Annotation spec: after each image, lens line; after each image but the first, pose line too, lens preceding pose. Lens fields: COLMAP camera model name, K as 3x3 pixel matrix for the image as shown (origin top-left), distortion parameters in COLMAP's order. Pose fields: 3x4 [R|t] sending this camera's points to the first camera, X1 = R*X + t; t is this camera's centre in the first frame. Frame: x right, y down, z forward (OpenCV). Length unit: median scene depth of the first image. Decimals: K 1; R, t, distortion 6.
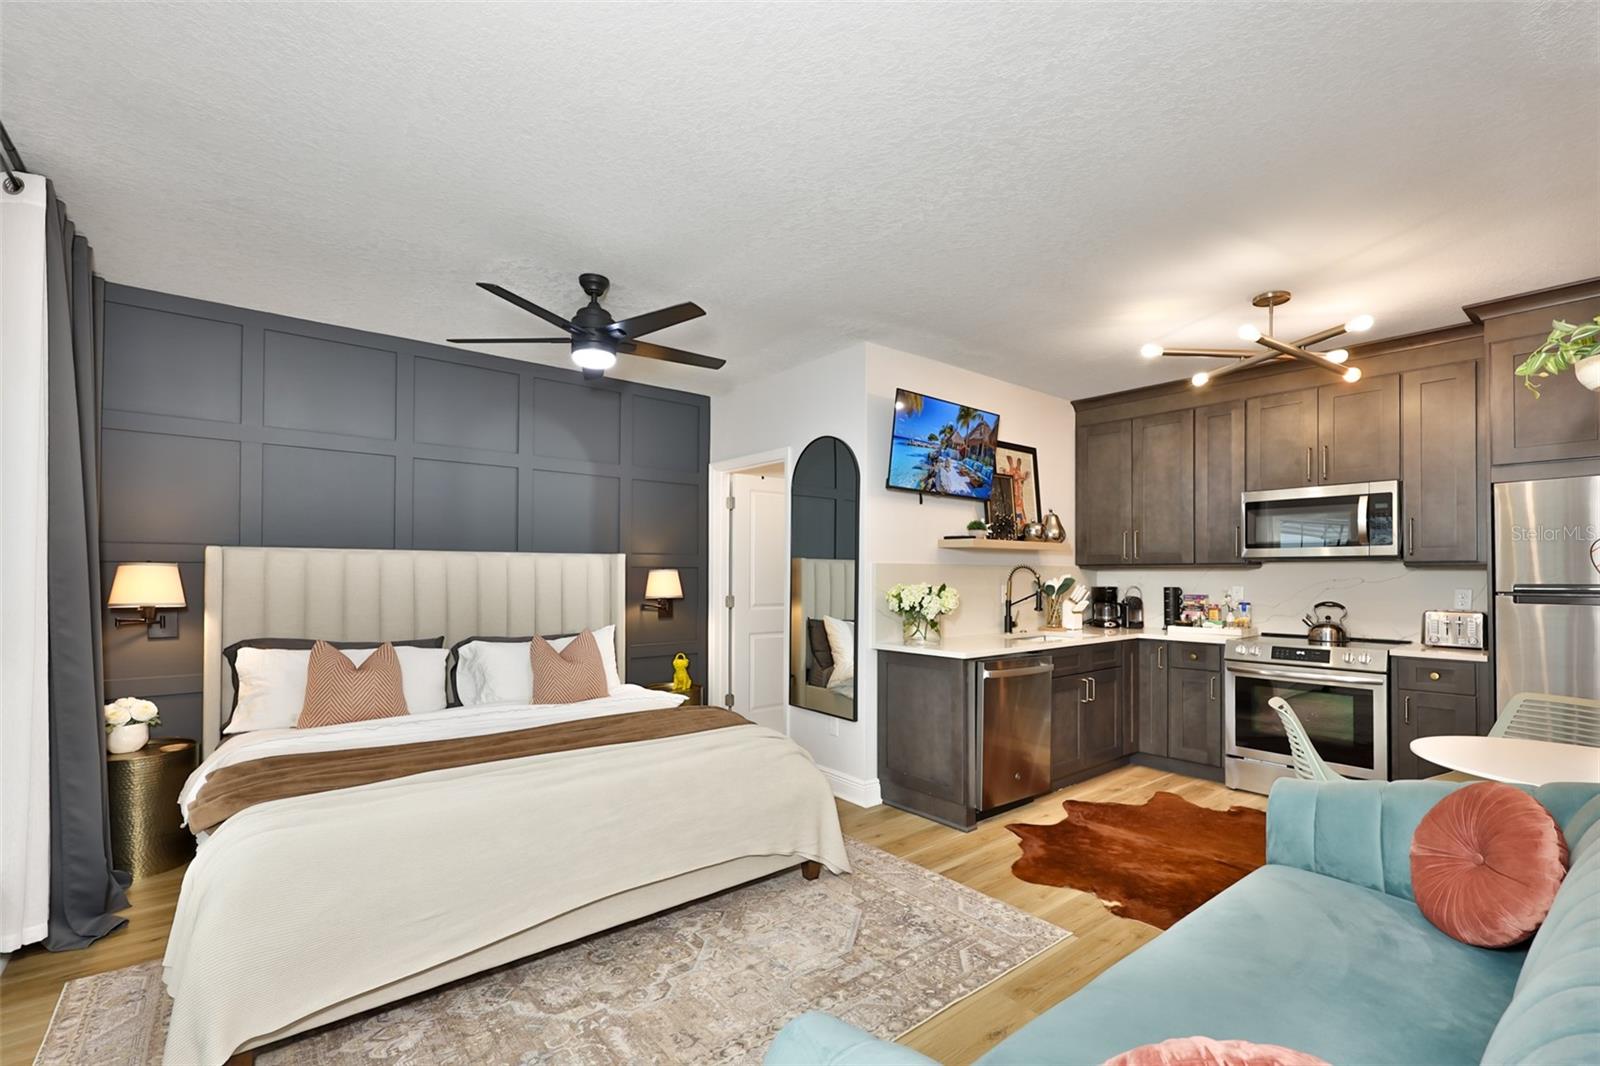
lens RADIAL K [[694.7, 0, 801.3], [0, 694.7, 568.5], [0, 0, 1]] dist [-0.000331, 0.000025]
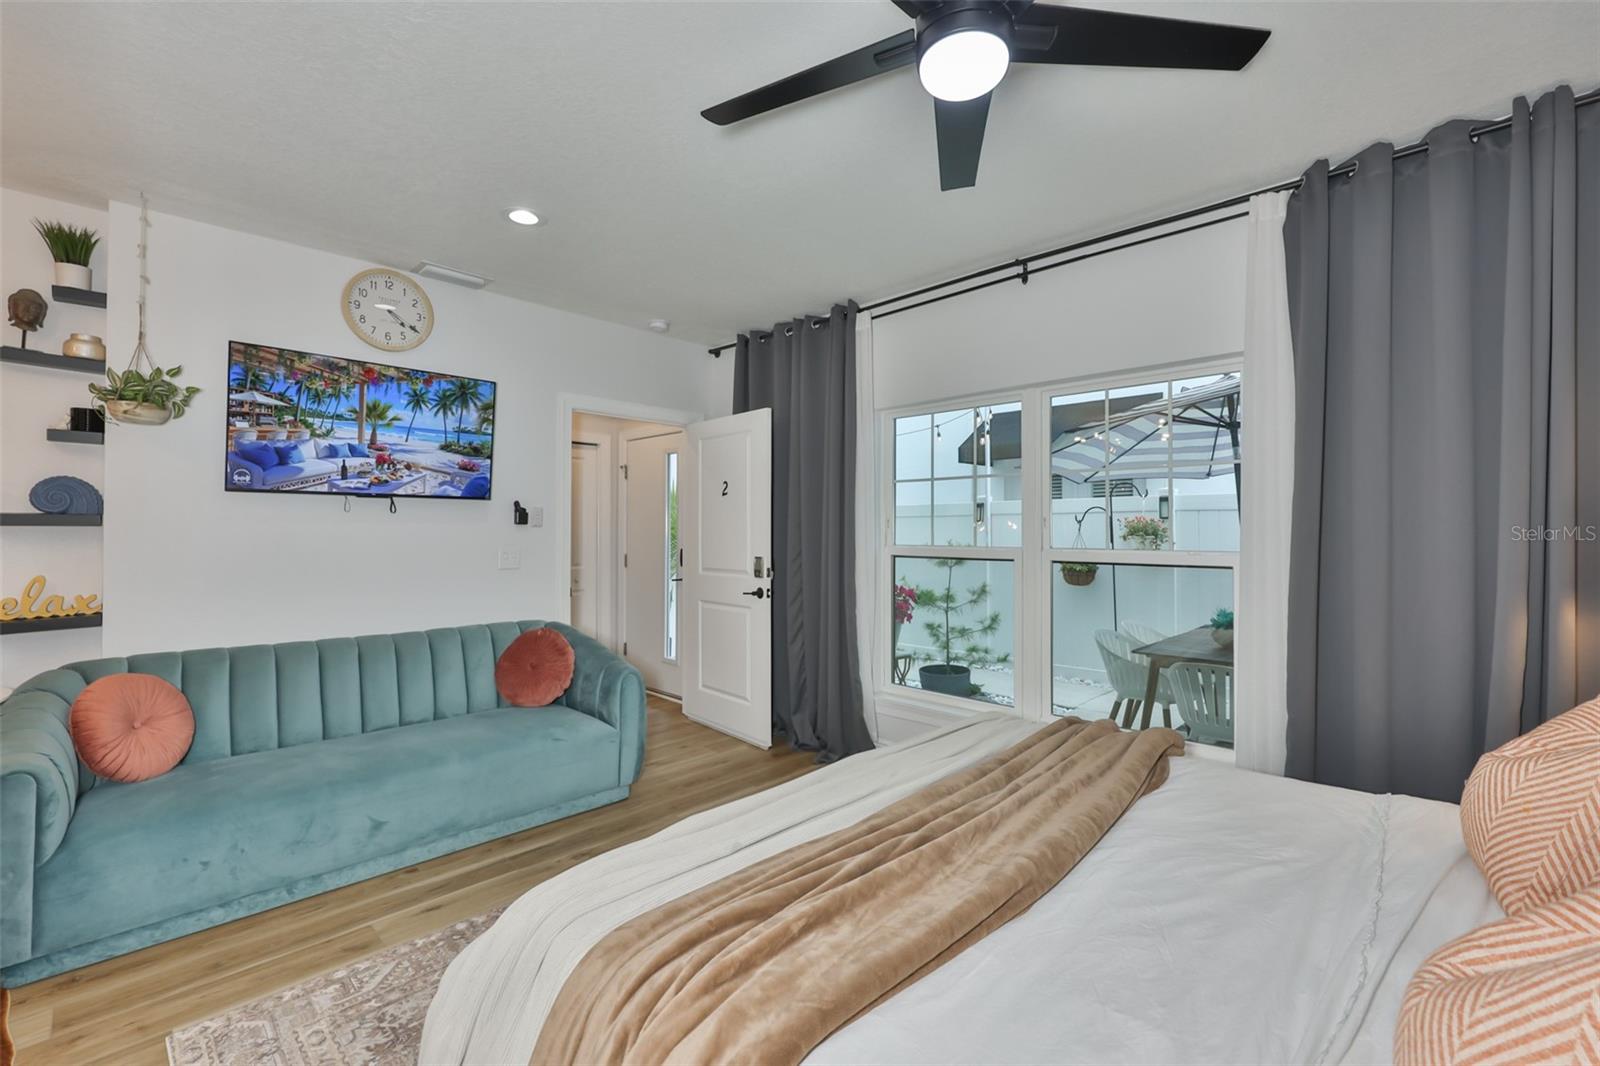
lens RADIAL K [[679.8, 0, 800.0], [0, 679.8, 533.0], [0, 0, 1]] dist [0.023637, 0.000082]
pose [[-0.994061, -0.009667, -0.108394, -0.107831], [-0.010559, 0.999915, 0.007663, -0.005976], [0.108310, 0.008762, -0.994079, 1.079845]]
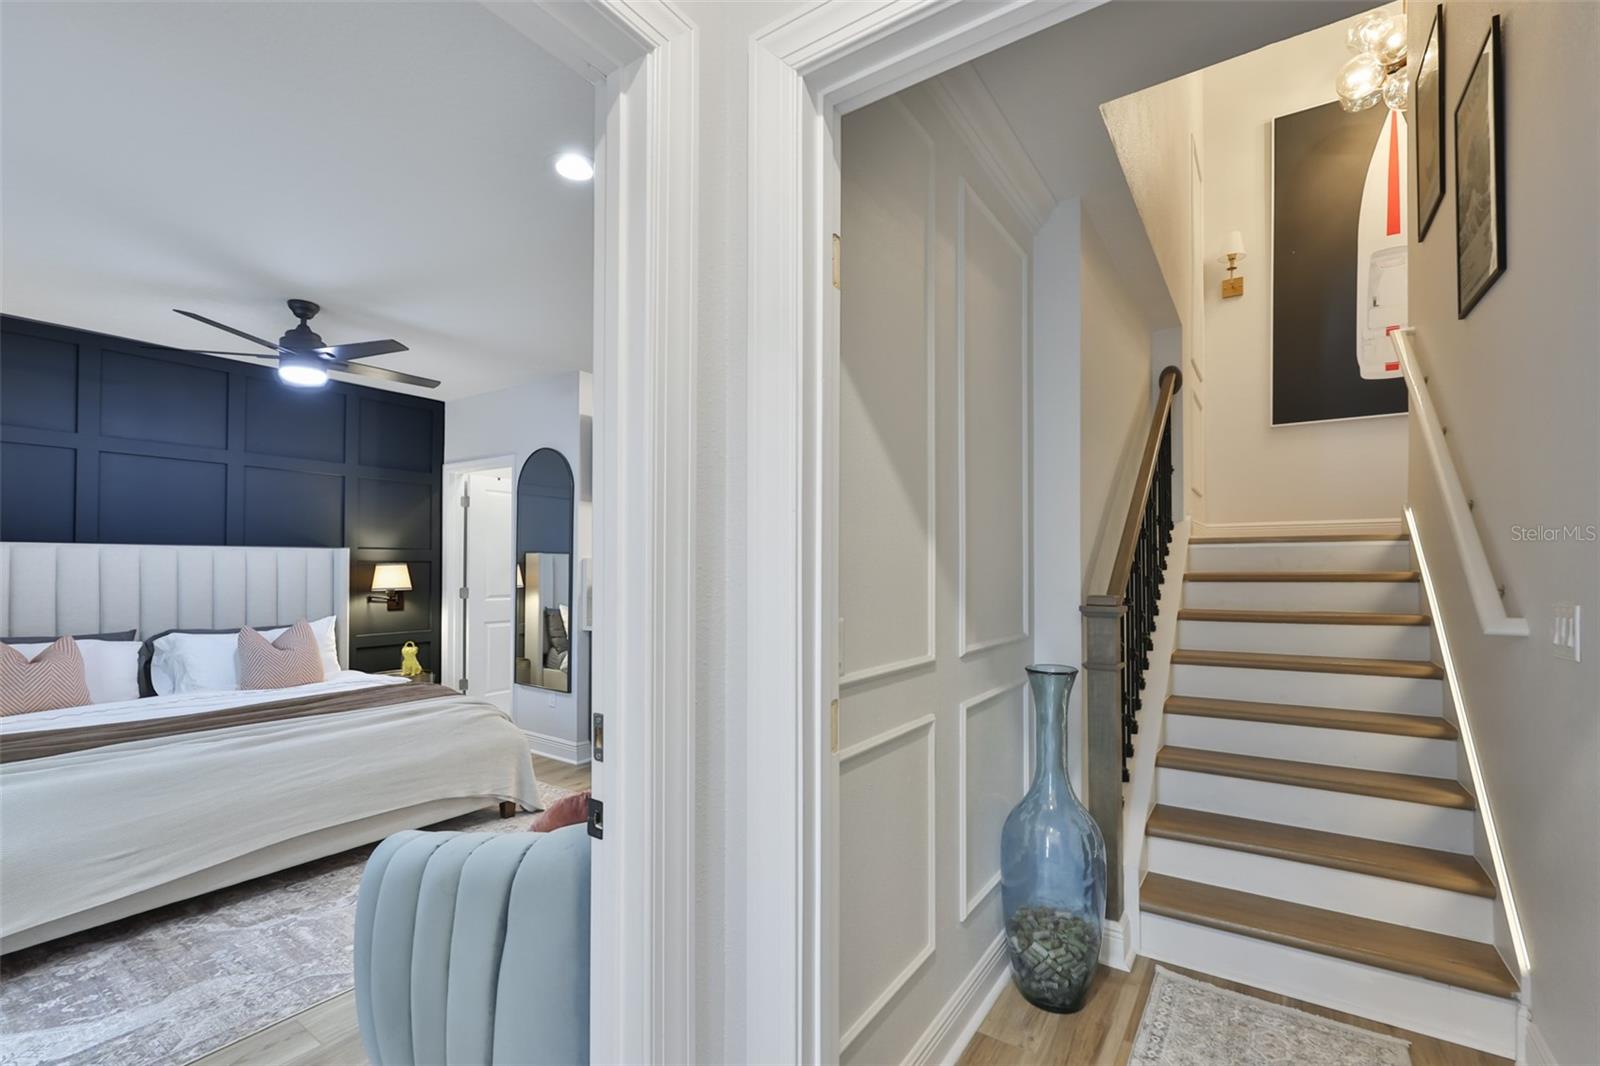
lens RADIAL K [[690.6, 0, 802.6], [0, 690.6, 557.3], [0, 0, 1]] dist [-0.000091, -0.000163]
pose [[0.957771, 0.000241, 0.287533, 0.114513], [0.001798, 0.999975, -0.006826, 0.000638], [-0.287527, 0.007055, 0.957746, -0.221025]]
